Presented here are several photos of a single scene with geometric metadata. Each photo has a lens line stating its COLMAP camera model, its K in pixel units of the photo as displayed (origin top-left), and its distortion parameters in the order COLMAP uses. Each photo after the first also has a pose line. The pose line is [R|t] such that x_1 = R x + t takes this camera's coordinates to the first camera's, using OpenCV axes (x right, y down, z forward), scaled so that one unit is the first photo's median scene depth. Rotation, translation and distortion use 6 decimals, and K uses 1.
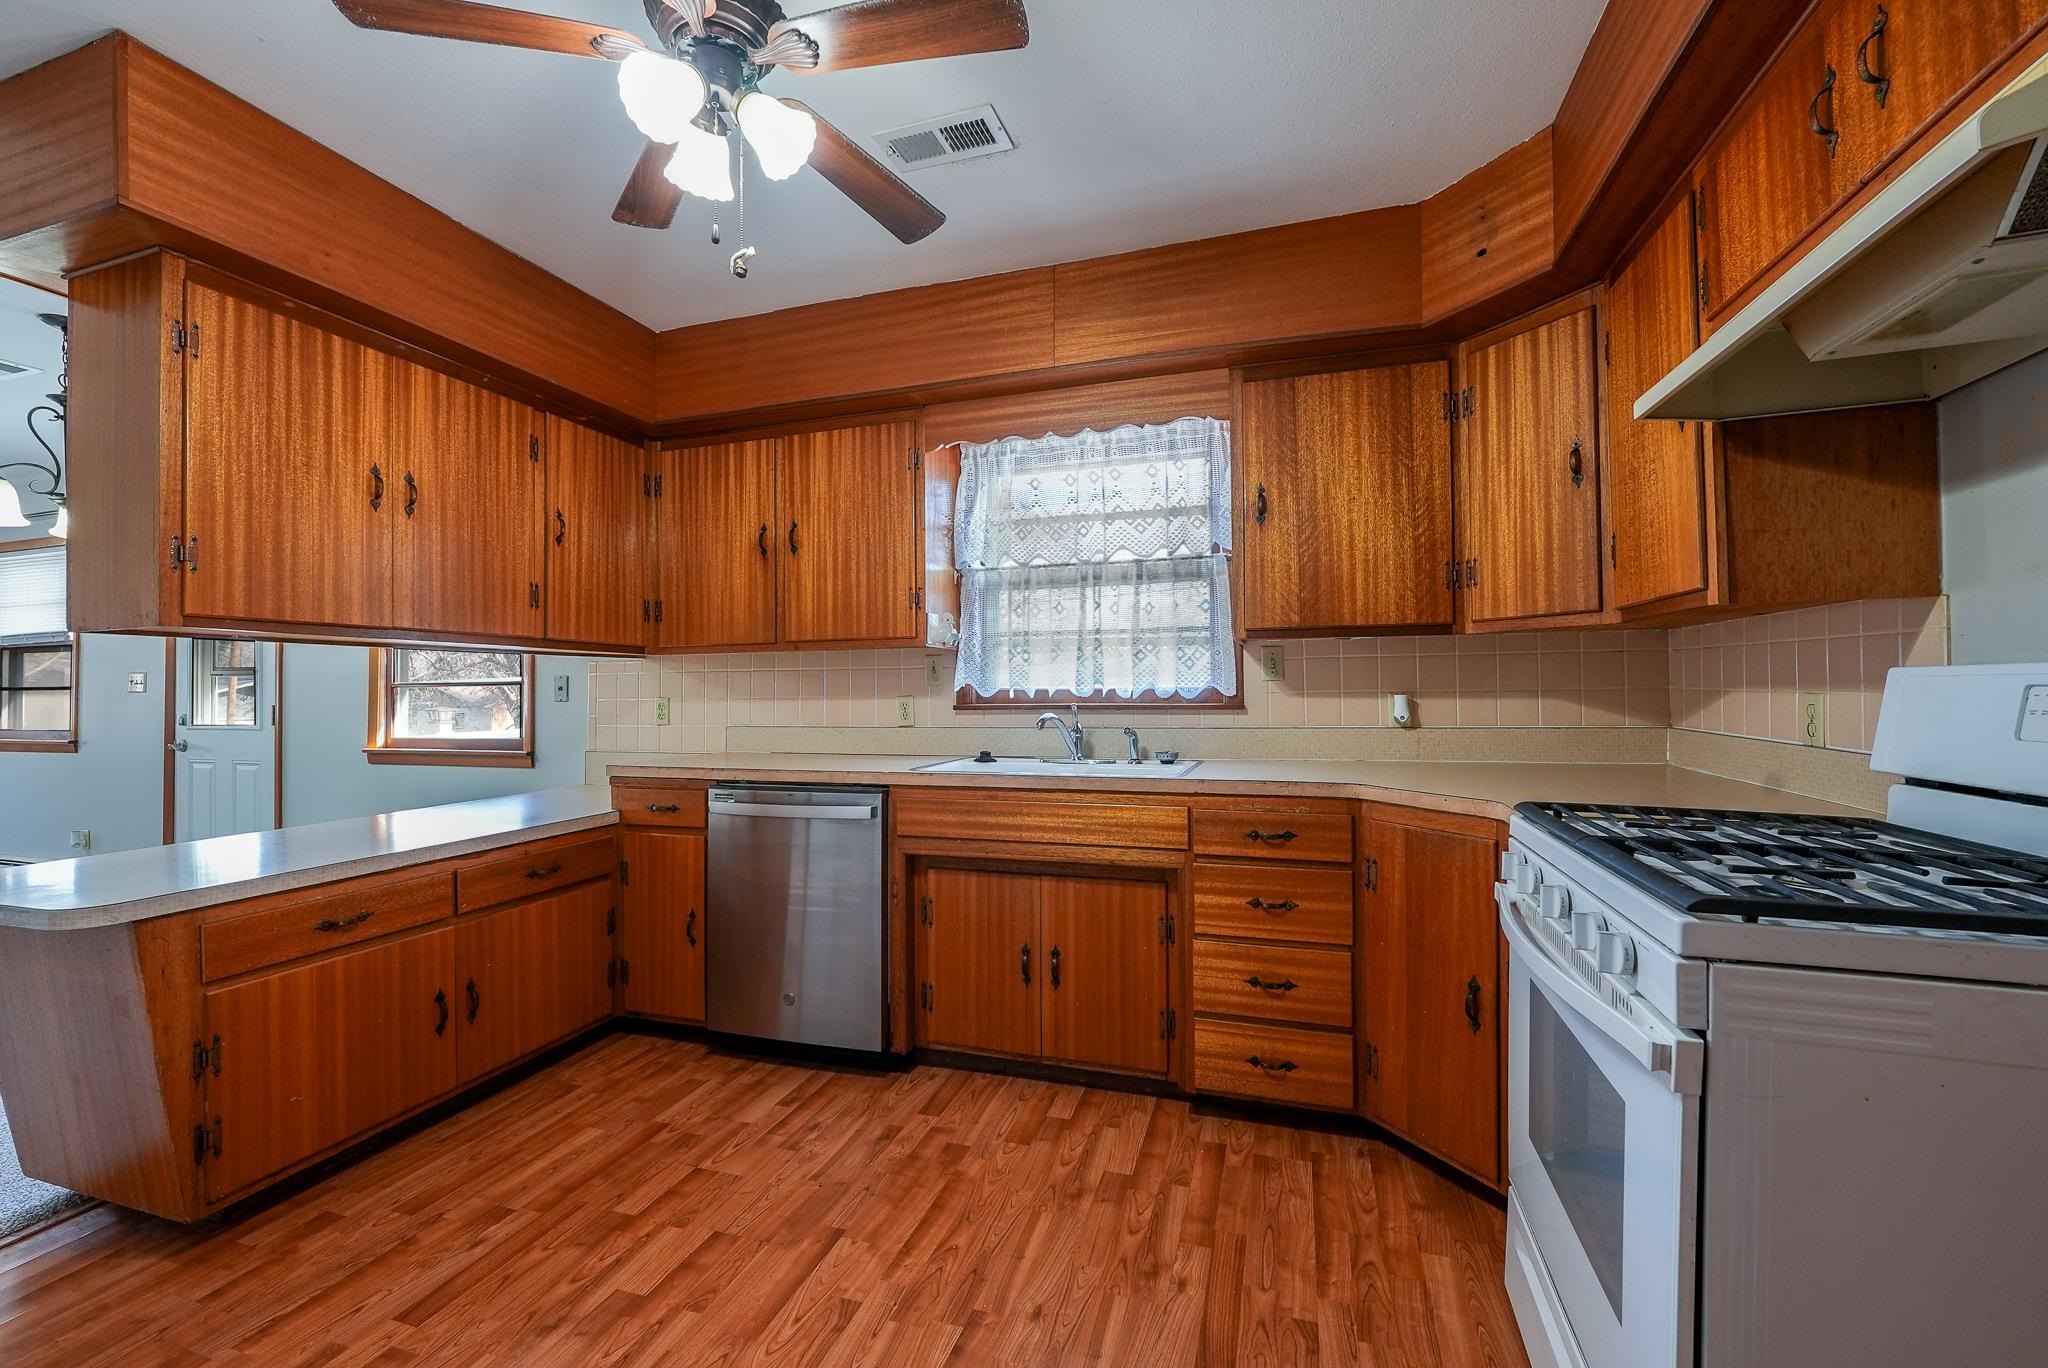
lens RADIAL K [[833.6, 0, 1022.9], [0, 833.6, 684.9], [0, 0, 1]] dist [-0.008153, -0.000982]
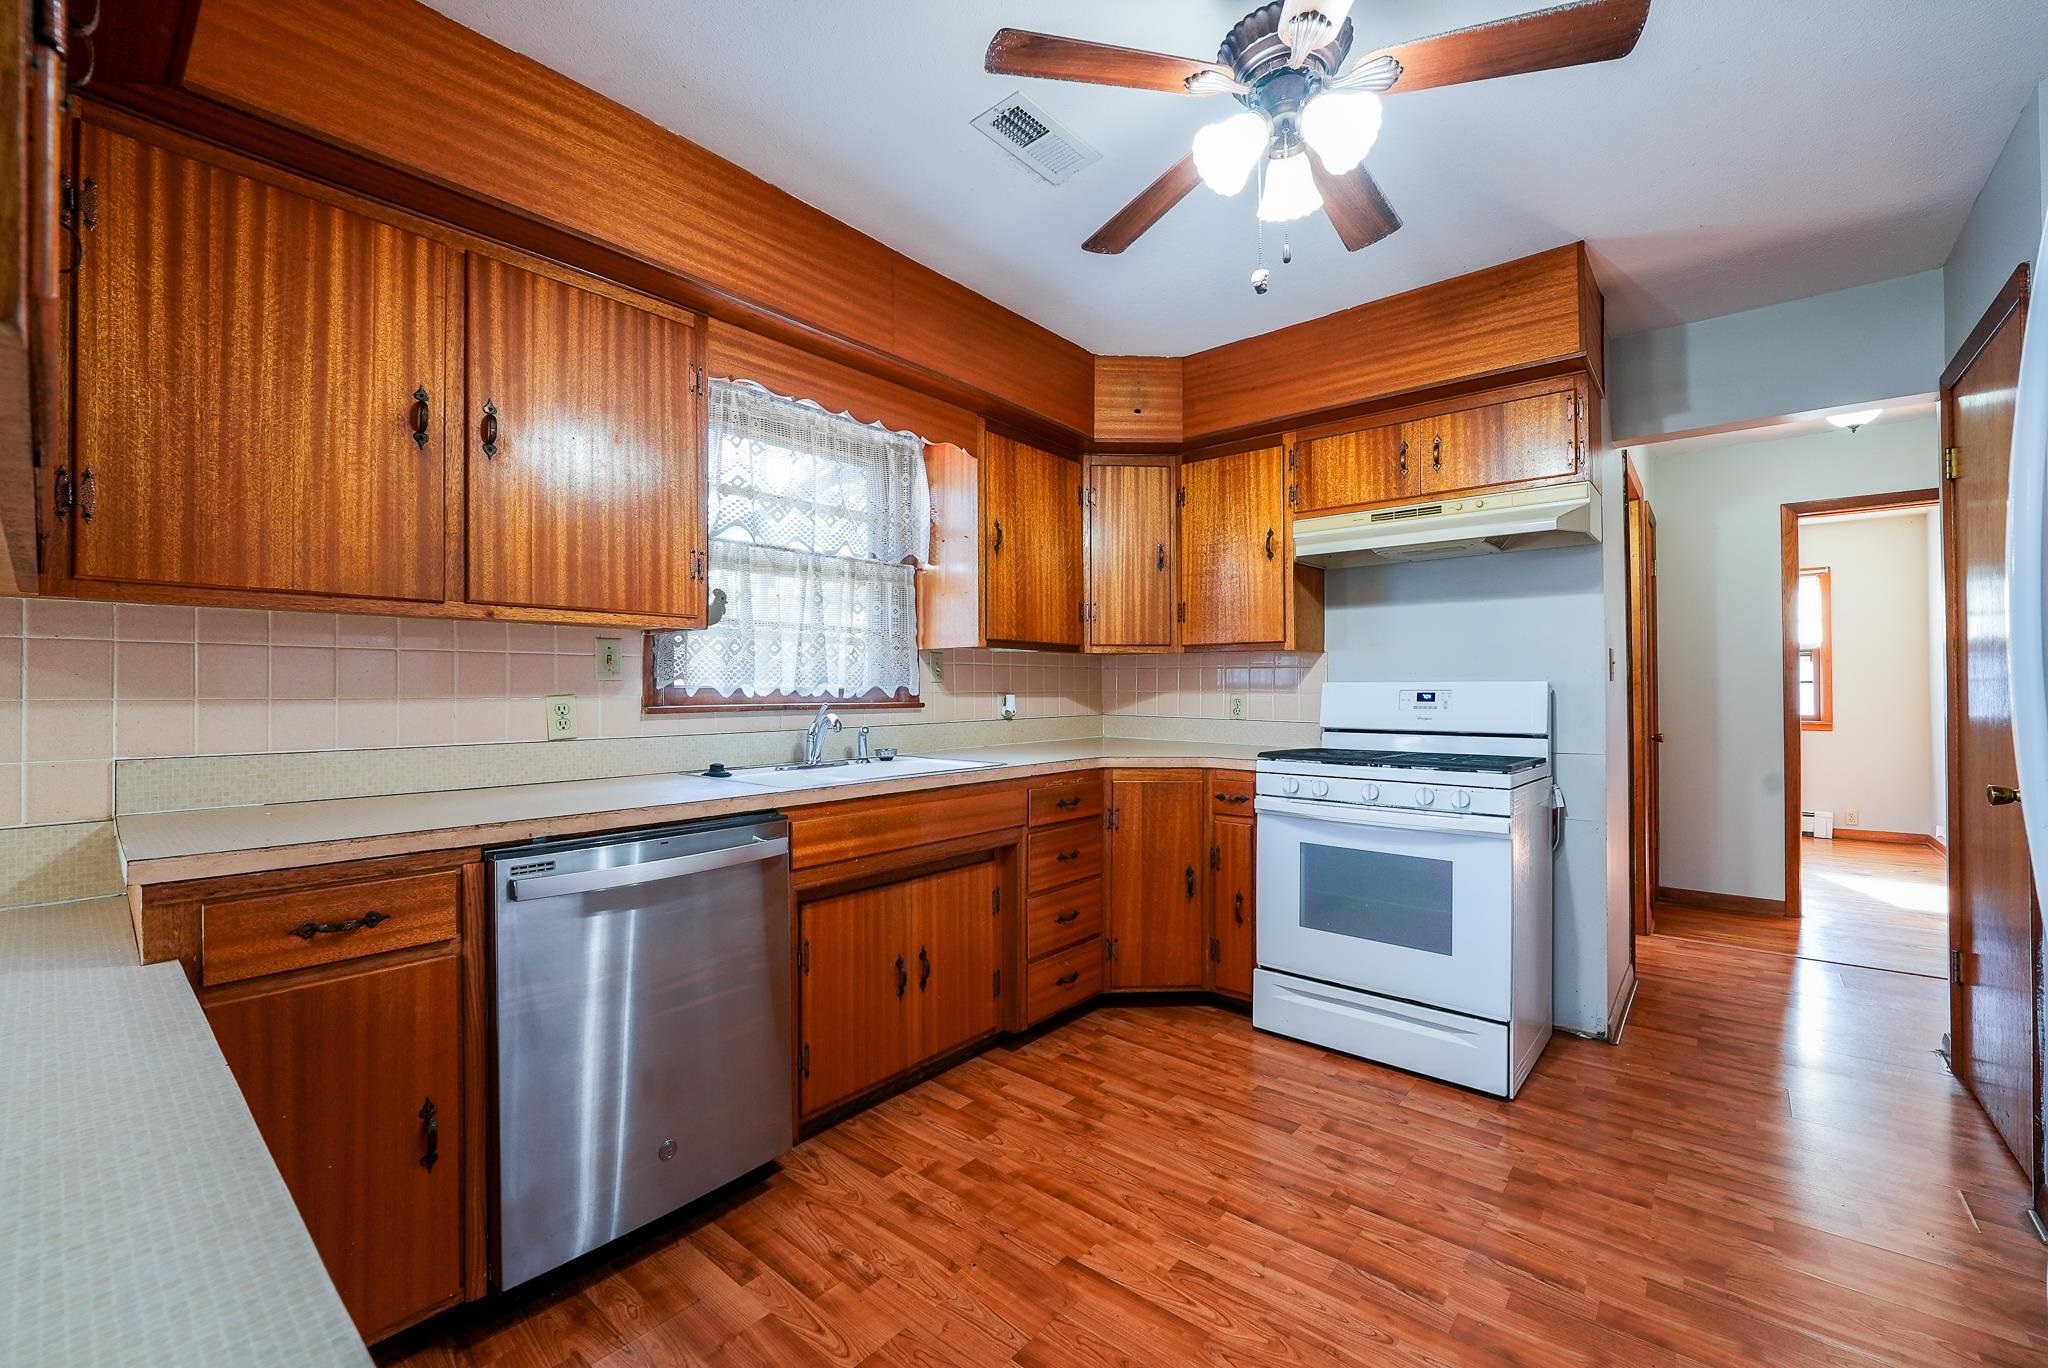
lens RADIAL K [[833.6, 0, 1022.9], [0, 833.6, 684.9], [0, 0, 1]] dist [-0.008153, -0.000982]
pose [[0.382247, 0.013473, 0.923962, -0.908921], [-0.009610, 0.999898, -0.010604, 0.012278], [-0.924010, -0.004826, 0.382337, 0.559156]]
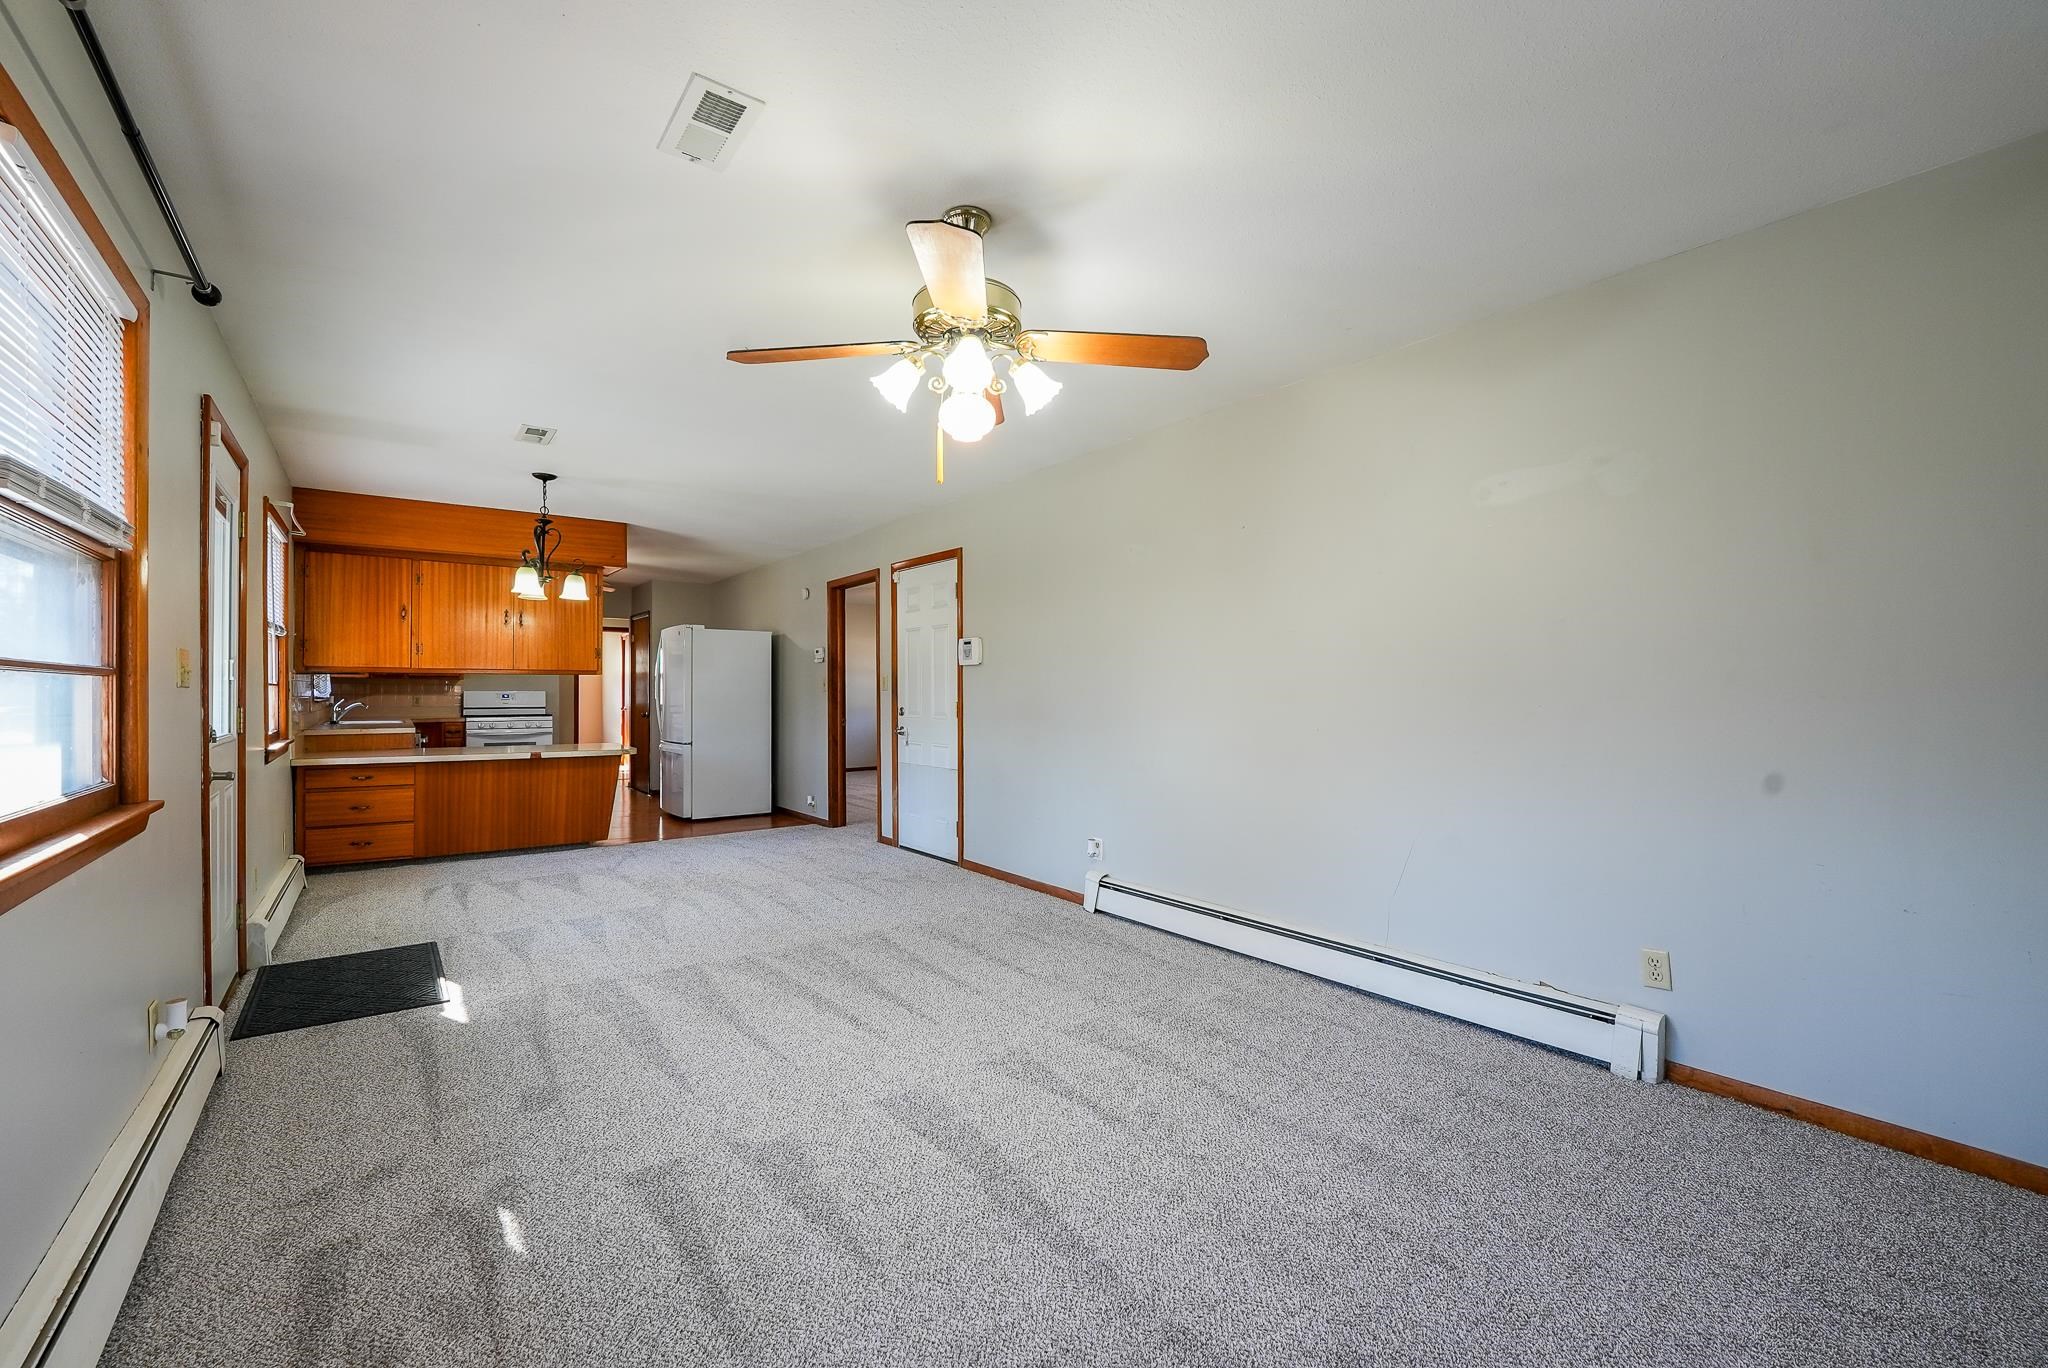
lens RADIAL K [[833.6, 0, 1022.9], [0, 833.6, 684.9], [0, 0, 1]] dist [-0.008153, -0.000982]
pose [[-0.820999, 0.011751, 0.570809, -3.814062], [0.000724, 0.999809, -0.019541, 0.037594], [-0.570930, -0.015630, -0.820850, 2.374511]]
